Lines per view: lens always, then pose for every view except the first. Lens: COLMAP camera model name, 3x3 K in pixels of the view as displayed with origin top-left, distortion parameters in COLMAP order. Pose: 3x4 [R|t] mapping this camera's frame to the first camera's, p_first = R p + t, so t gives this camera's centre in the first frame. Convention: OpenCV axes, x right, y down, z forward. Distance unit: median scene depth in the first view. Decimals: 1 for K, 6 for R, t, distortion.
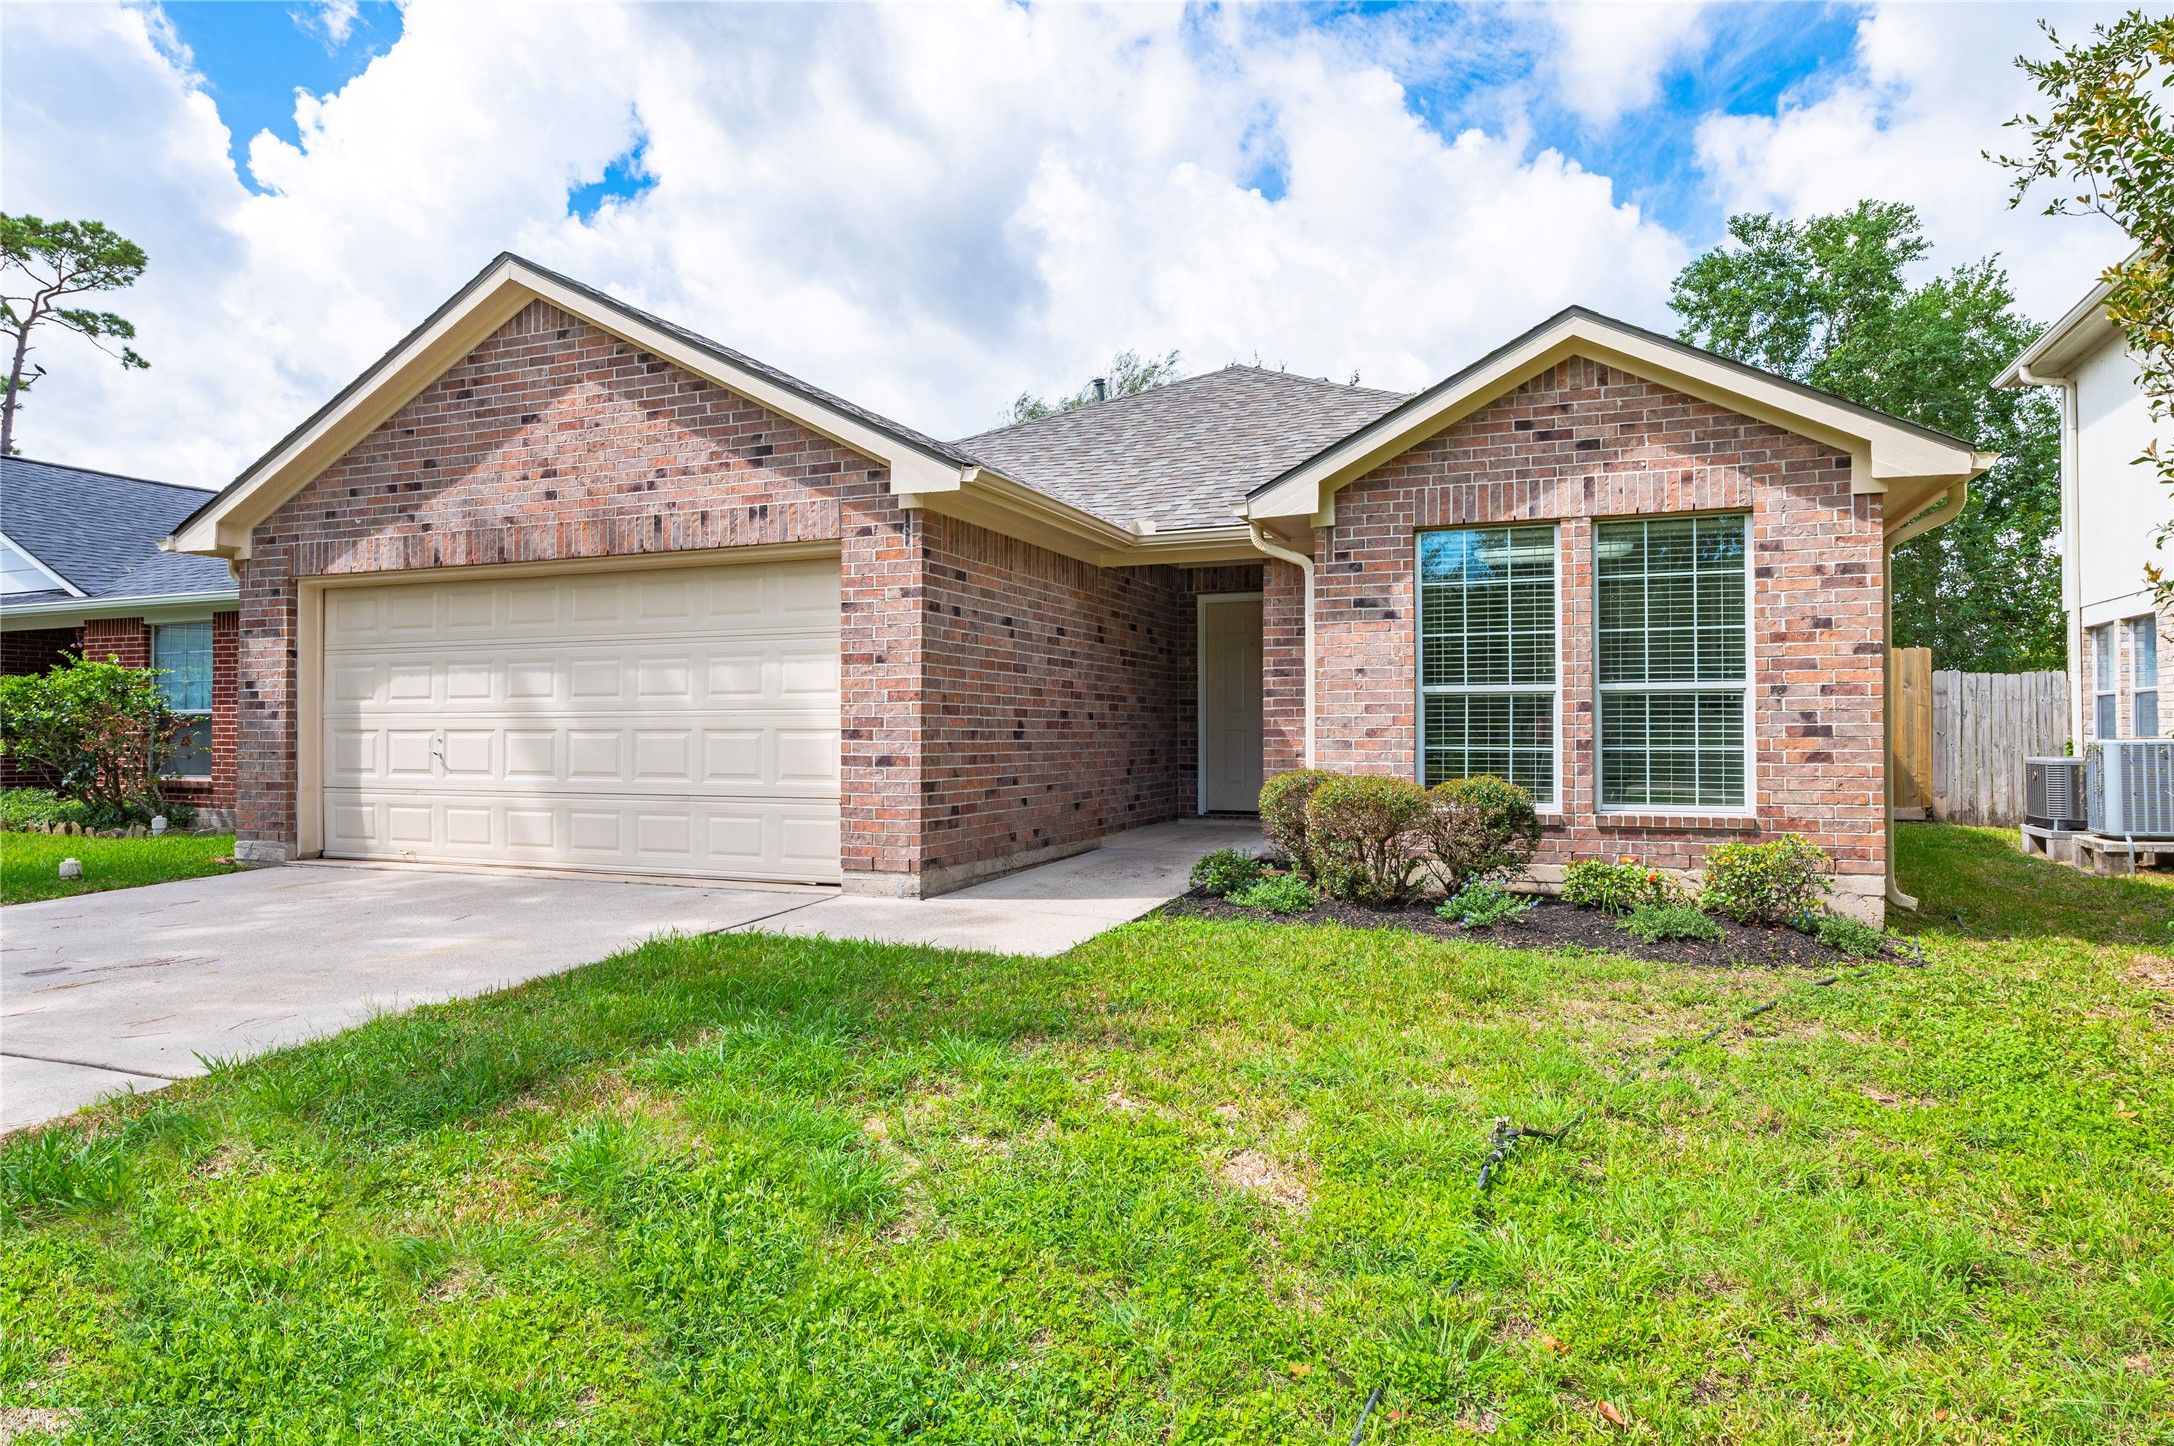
lens RADIAL K [[1240.9, 0, 1098.4], [0, 1240.9, 727.0], [0, 0, 1]] dist [-0.004264, -0.002298]
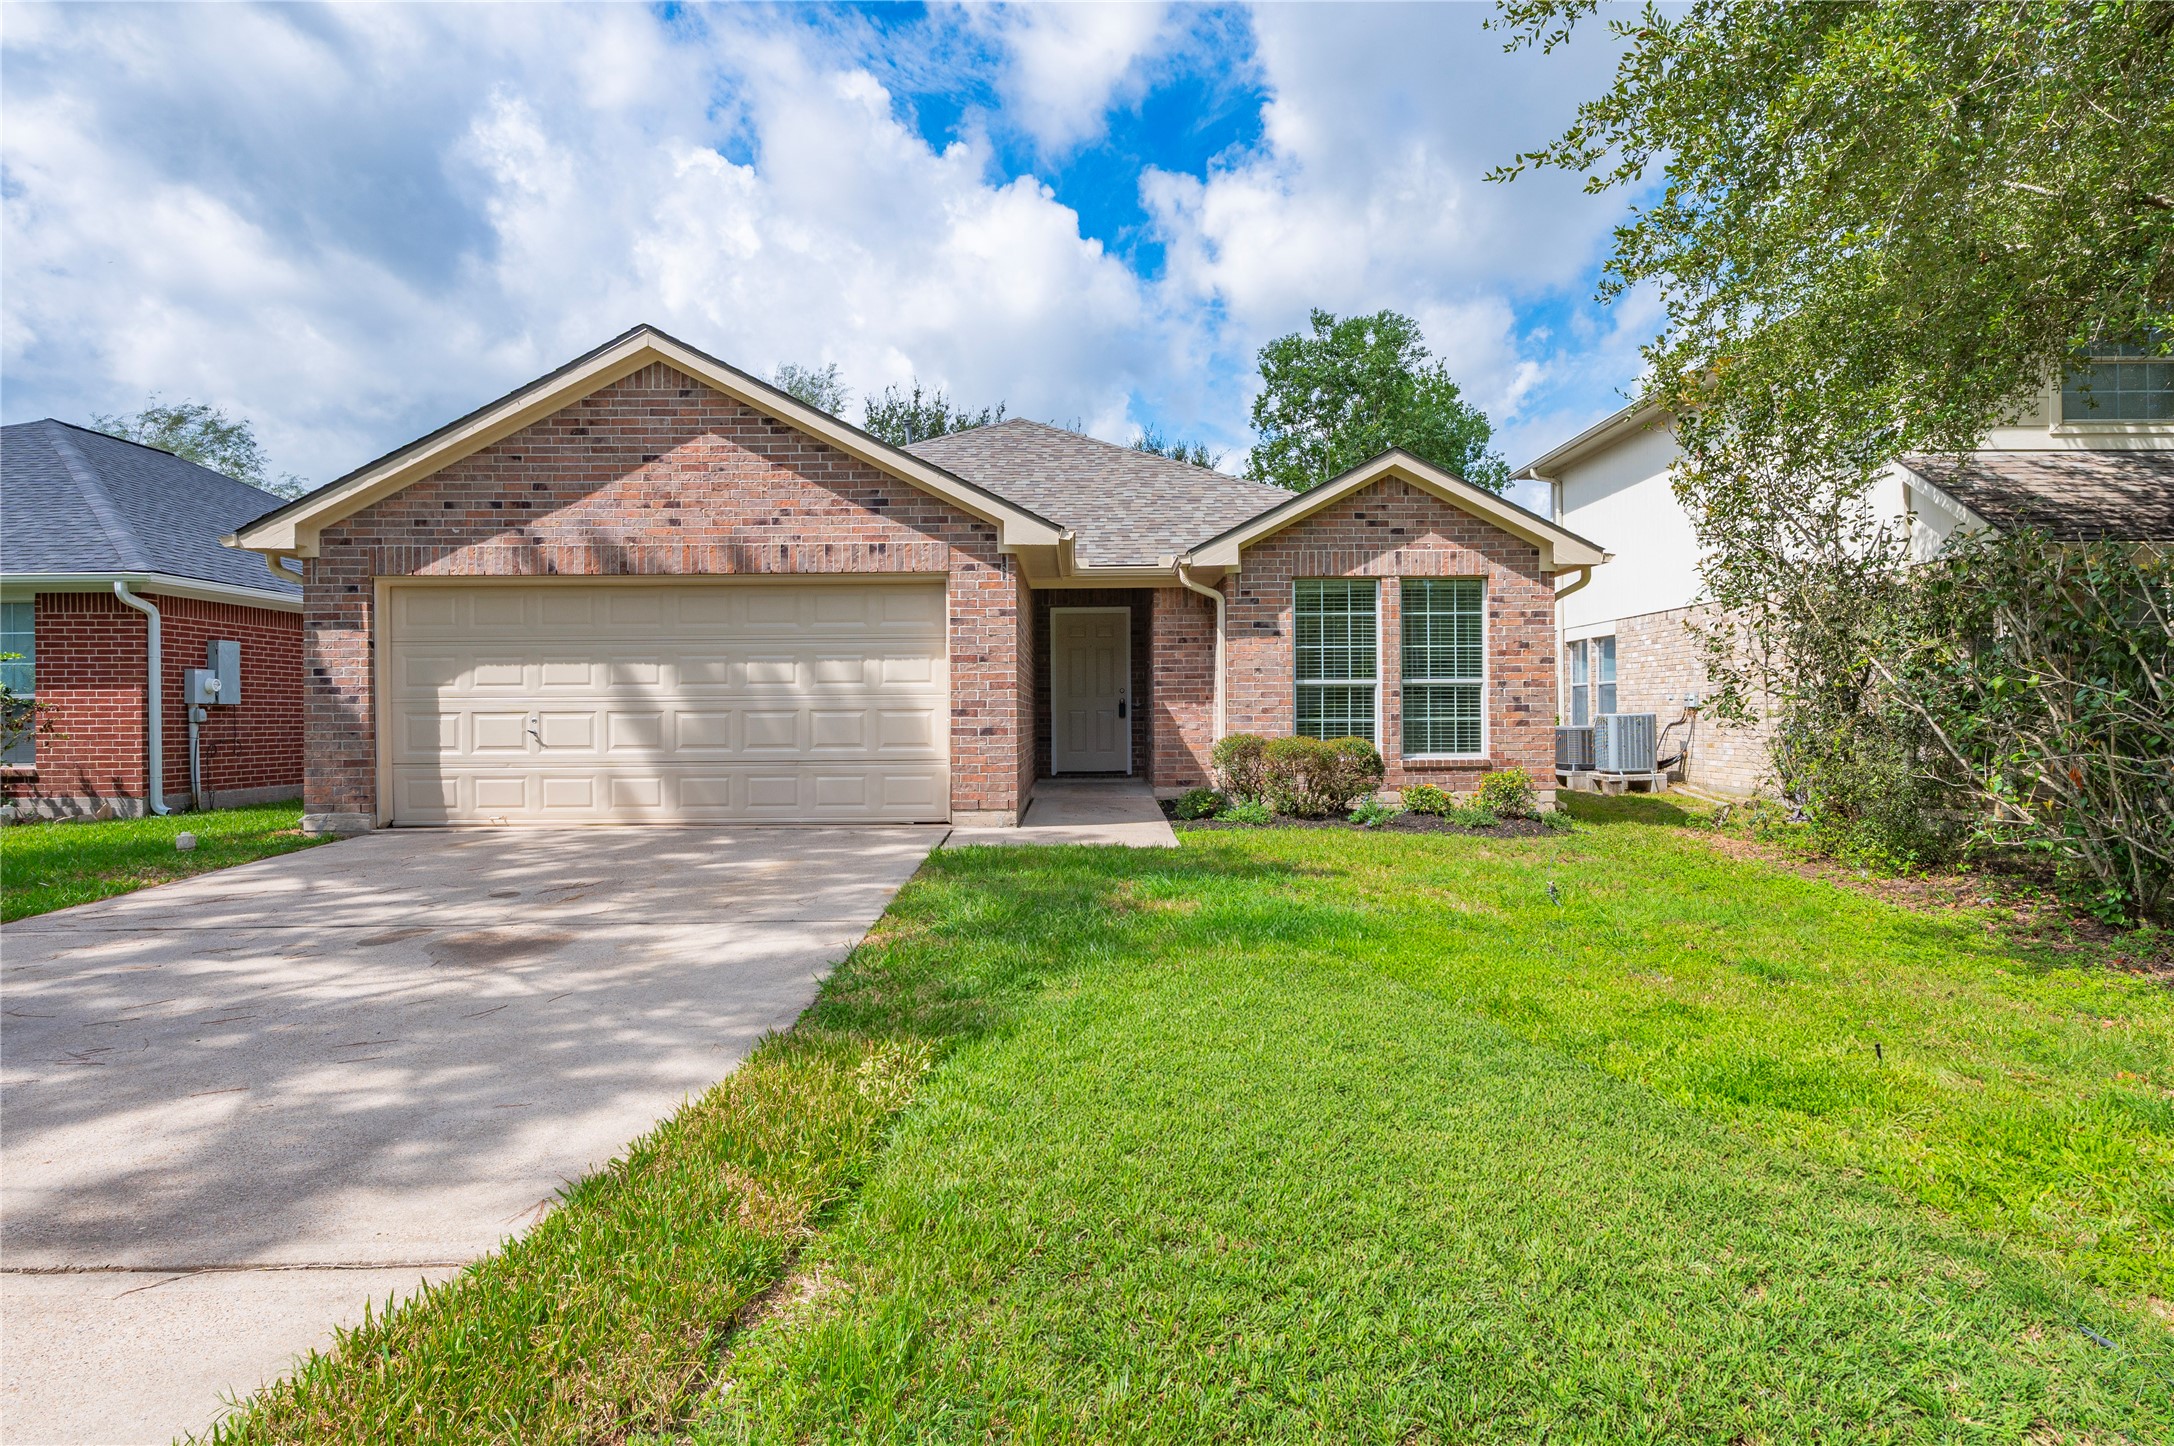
lens RADIAL K [[1191.7, 0, 1091.6], [0, 1191.7, 724.8], [0, 0, 1]] dist [-0.002844, -0.001027]
pose [[0.928344, -0.008509, 0.371625, -0.524185], [0.004575, 0.999924, 0.011467, 0.004501], [-0.371694, -0.008945, 0.928312, -0.278884]]
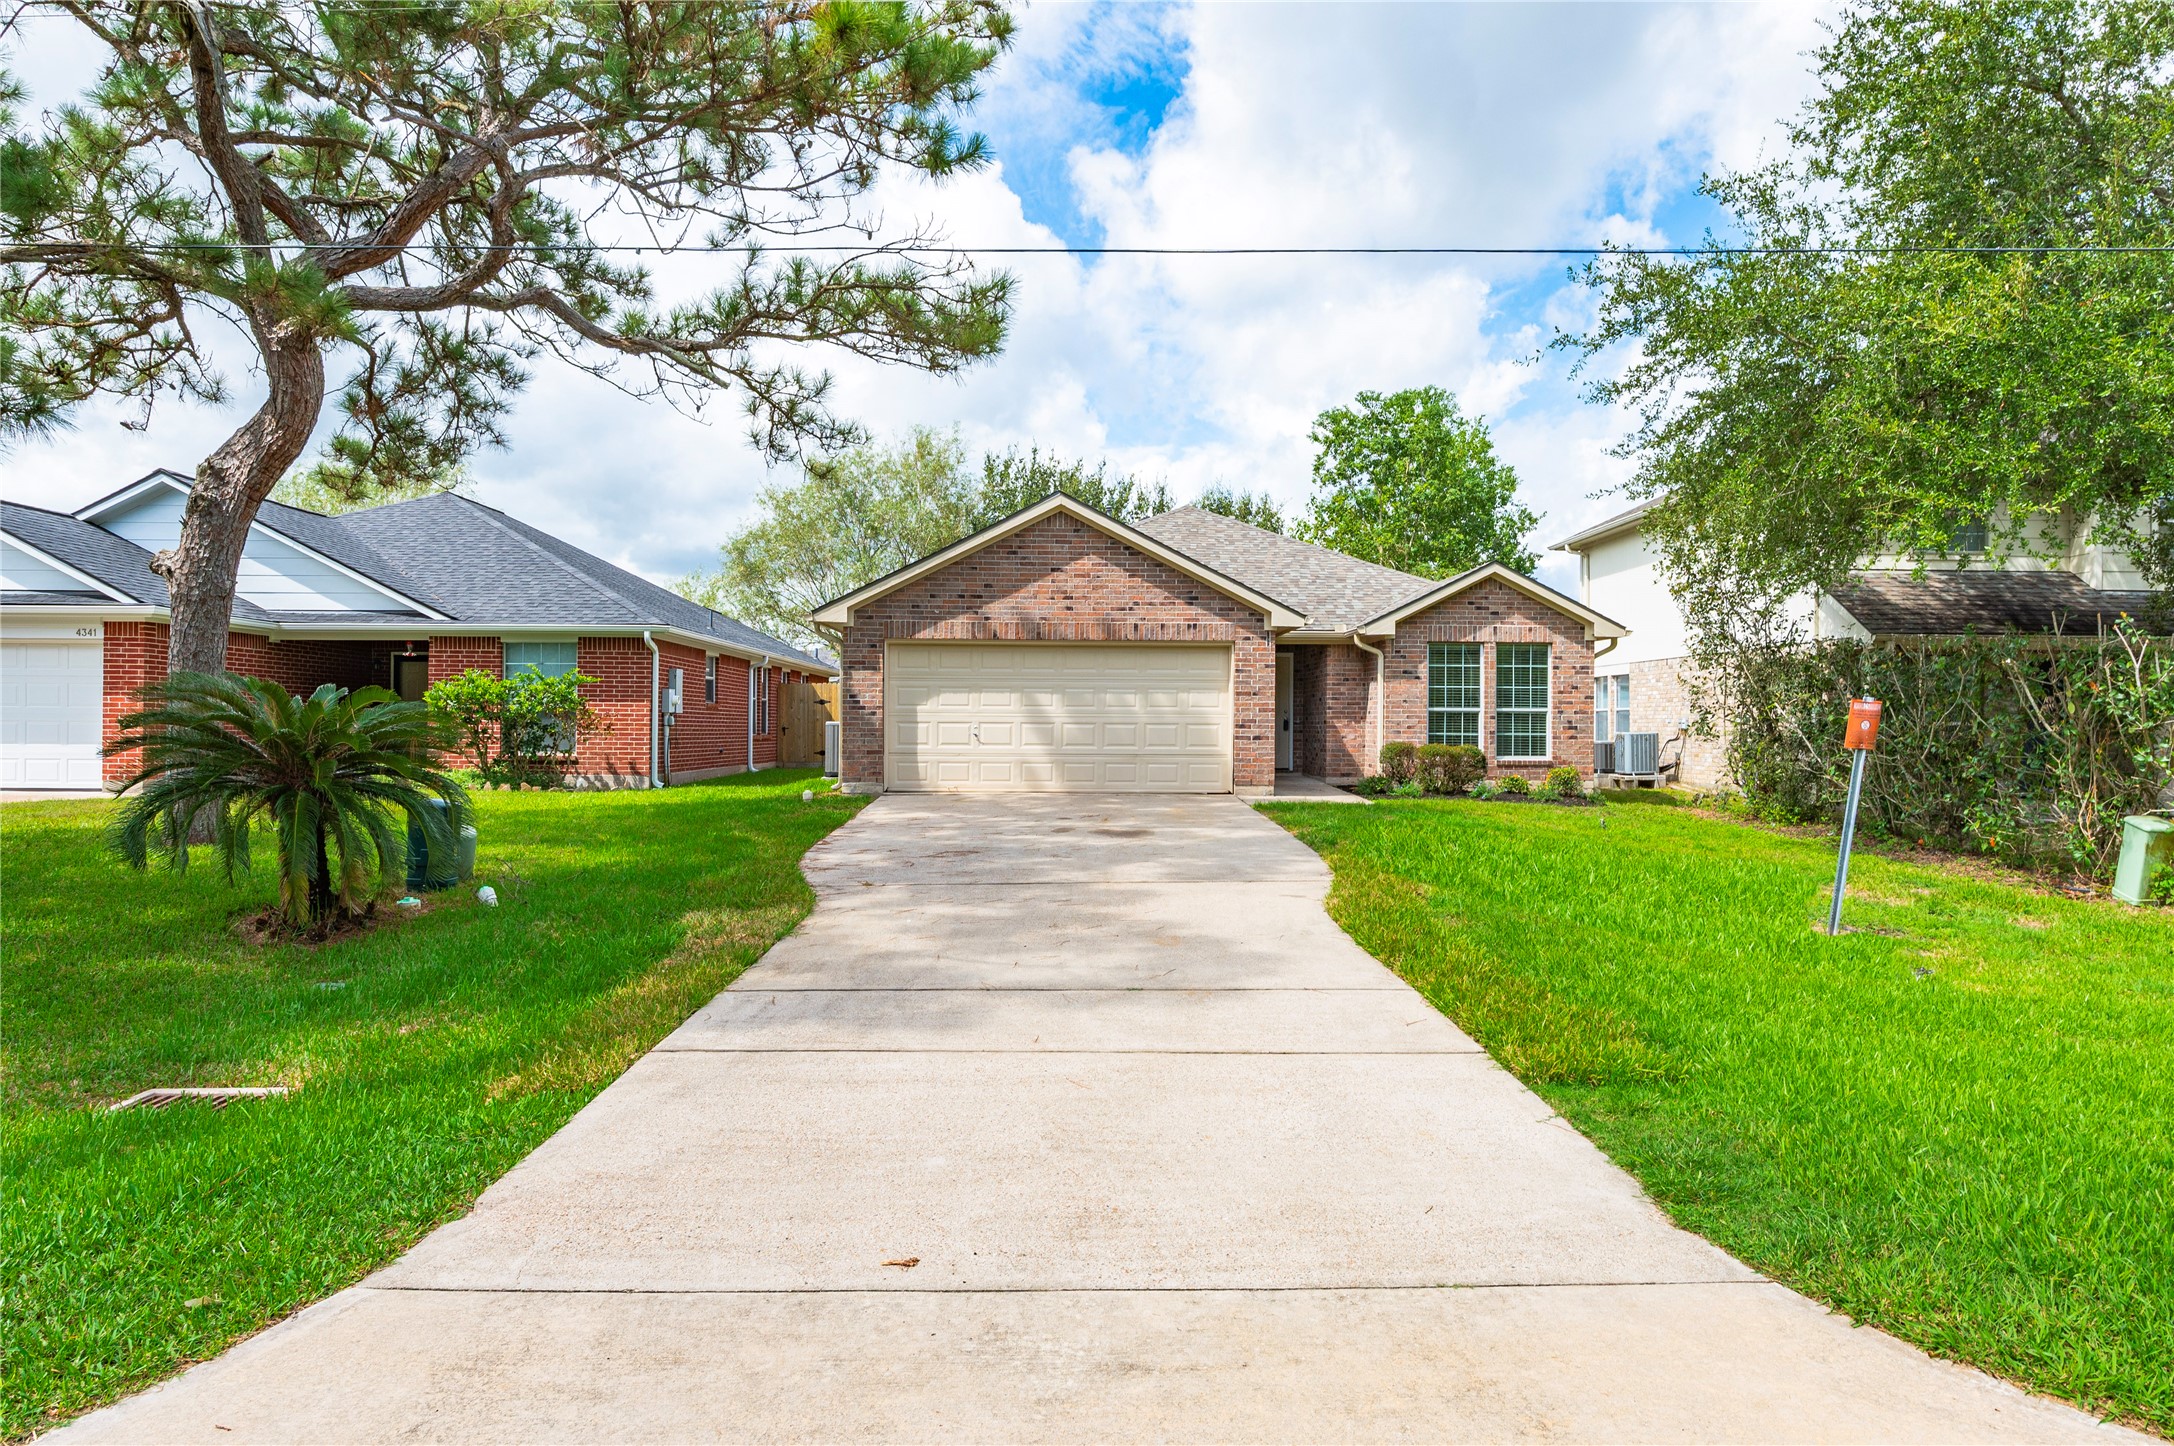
lens RADIAL K [[1240.9, 0, 1098.4], [0, 1240.9, 727.0], [0, 0, 1]] dist [-0.004264, -0.002298]
pose [[0.921808, 0.007072, 0.387582, -1.251657], [-0.008724, 0.999959, 0.002503, 0.003621], [-0.387548, -0.005688, 0.921832, -0.957578]]
